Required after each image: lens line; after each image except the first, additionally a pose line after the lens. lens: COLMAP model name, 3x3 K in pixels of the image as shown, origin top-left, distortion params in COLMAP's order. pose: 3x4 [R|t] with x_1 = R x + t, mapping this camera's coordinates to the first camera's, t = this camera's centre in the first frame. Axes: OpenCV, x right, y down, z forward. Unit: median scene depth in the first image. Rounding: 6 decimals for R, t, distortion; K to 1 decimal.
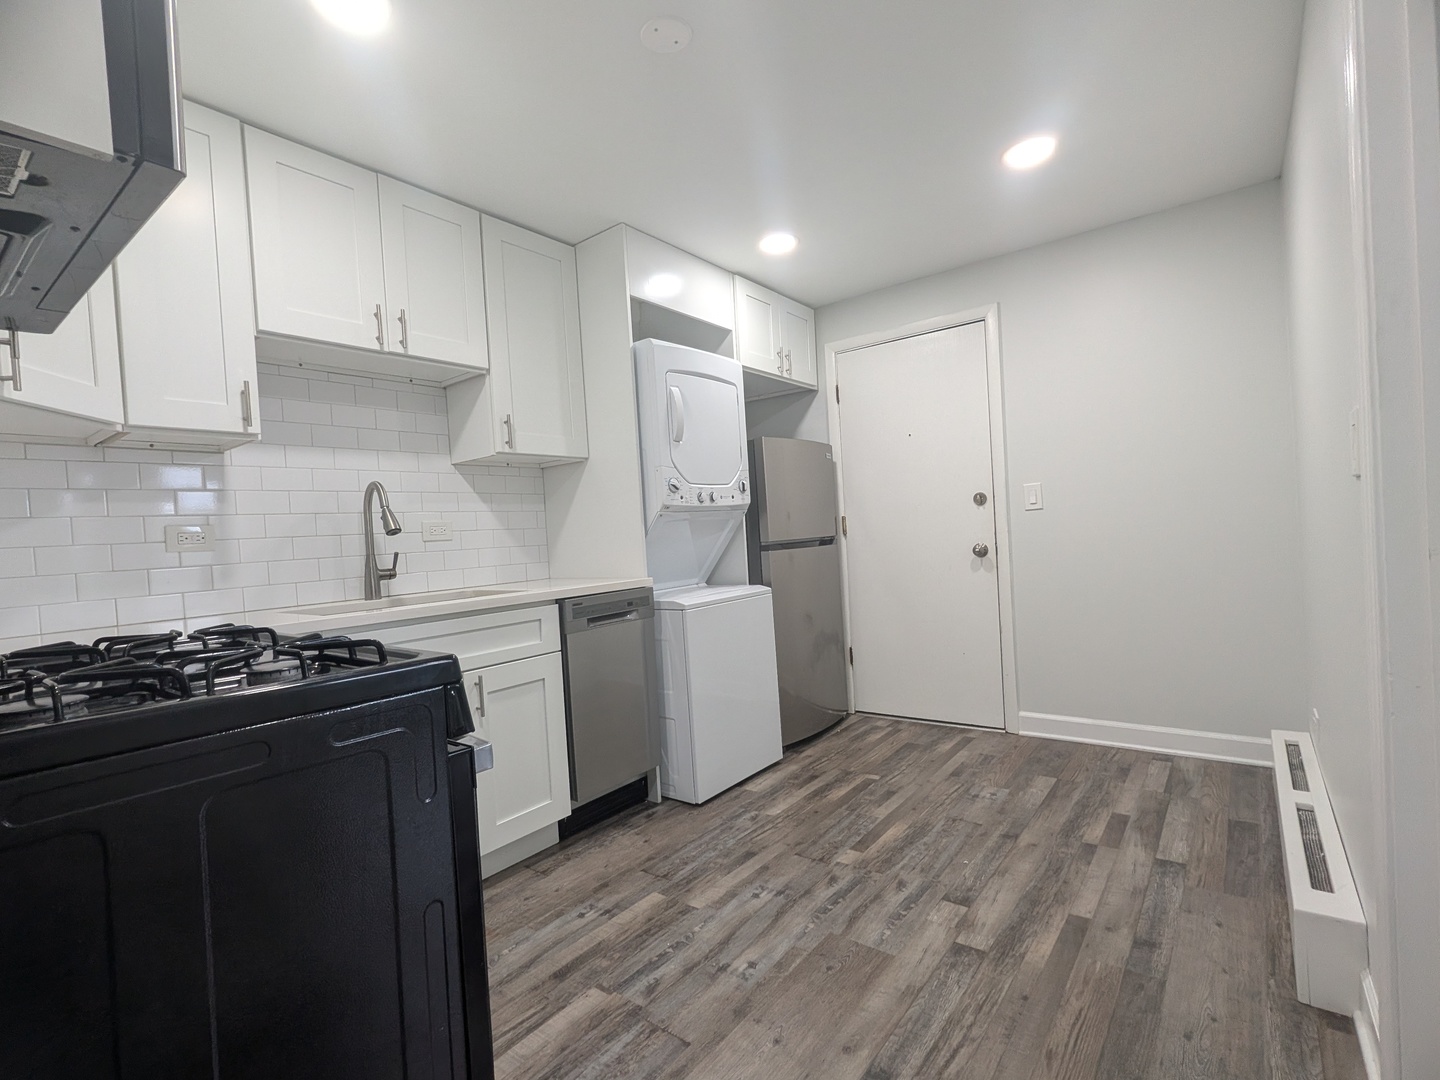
lens RADIAL K [[685.4, 0, 720.0], [0, 685.4, 540.0], [0, 0, 1]] dist [-0.008904, 0.005850]
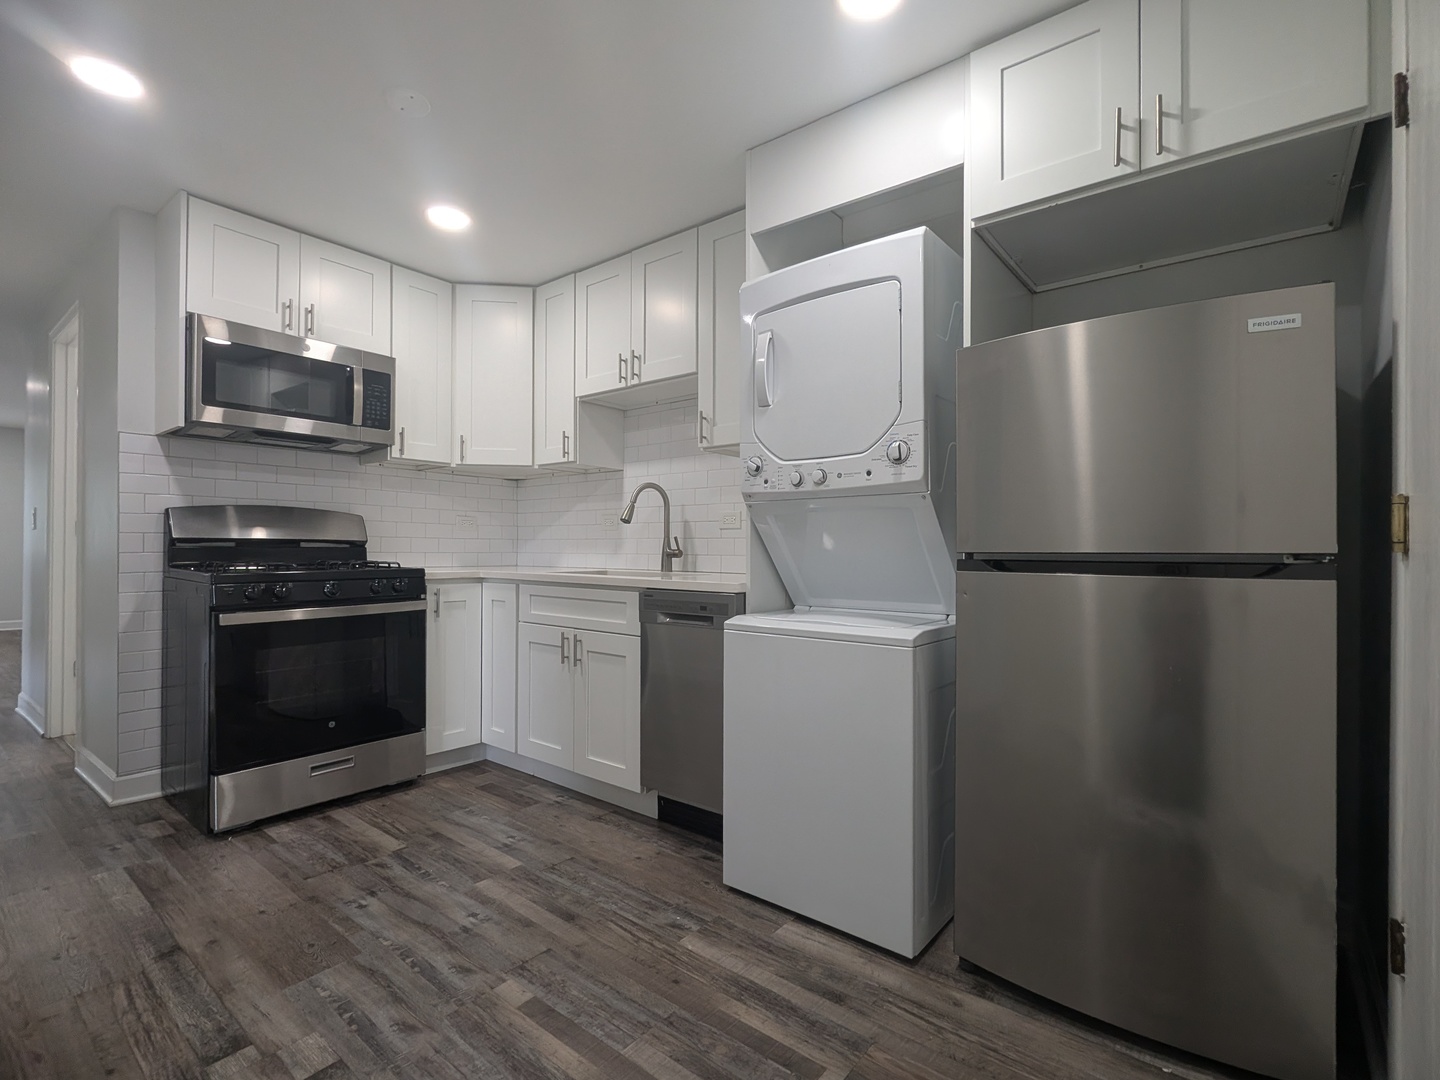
lens RADIAL K [[685.4, 0, 720.0], [0, 685.4, 540.0], [0, 0, 1]] dist [-0.008904, 0.005850]
pose [[-0.022387, 0.050741, -0.998461, 0.920568], [-0.013026, 0.998612, 0.051041, -0.048416], [0.999665, 0.014148, -0.021695, 1.296480]]
